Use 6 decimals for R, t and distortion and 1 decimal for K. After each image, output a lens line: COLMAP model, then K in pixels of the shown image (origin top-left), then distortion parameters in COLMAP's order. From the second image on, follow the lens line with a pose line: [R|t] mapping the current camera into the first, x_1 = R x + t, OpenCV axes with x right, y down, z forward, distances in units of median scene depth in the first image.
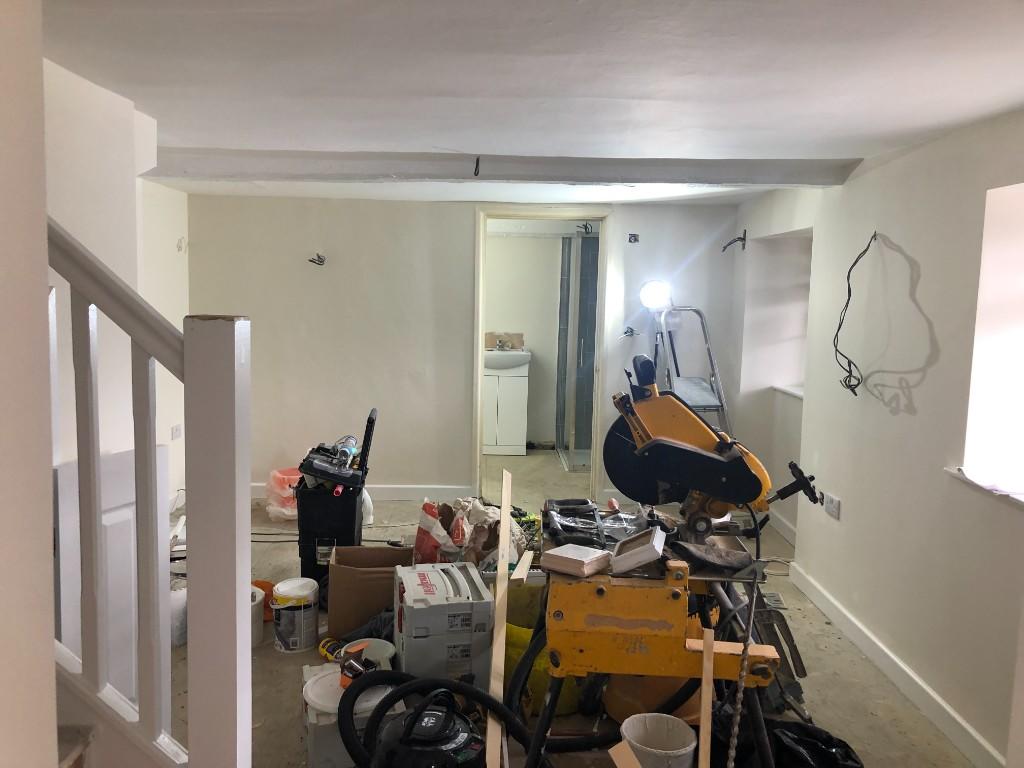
lens RADIAL K [[847.8, 0, 512.0], [0, 847.8, 384.0], [0, 0, 1]] dist [-0.001695, -0.002659]
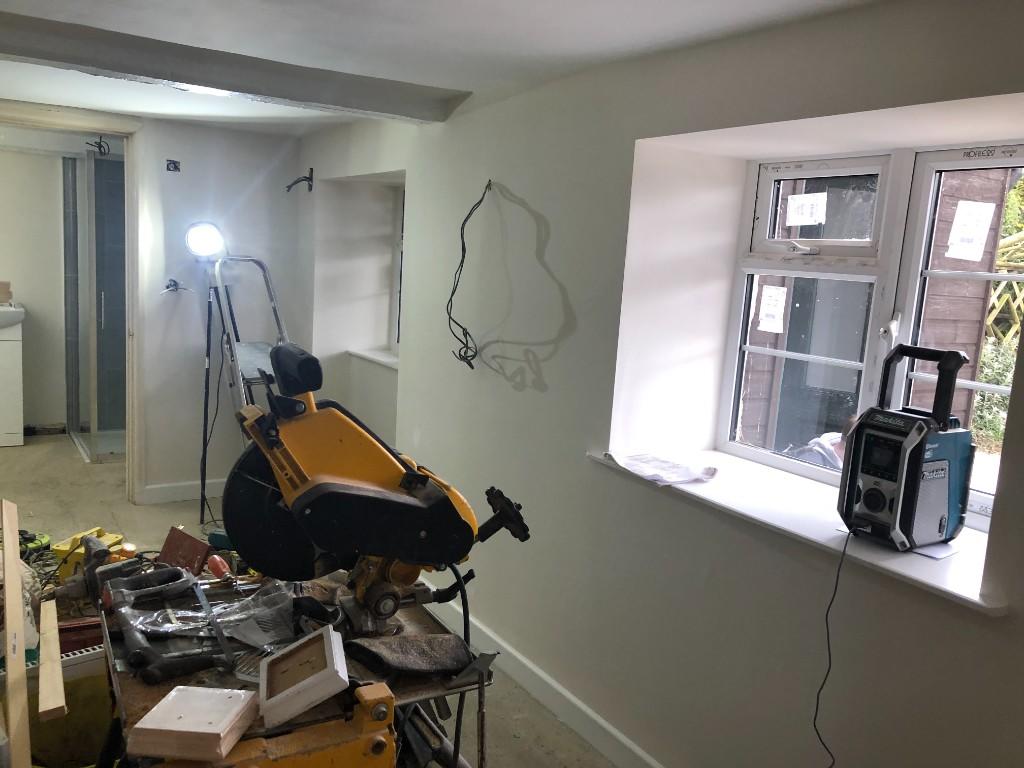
lens RADIAL K [[834.6, 0, 511.3], [0, 834.6, 388.4], [0, 0, 1]] dist [0.018664, 0.003928]
pose [[0.847106, -0.046019, 0.529428, -0.018619], [0.010099, 0.997458, 0.070542, -0.028533], [-0.531328, -0.054410, 0.845417, 0.268751]]
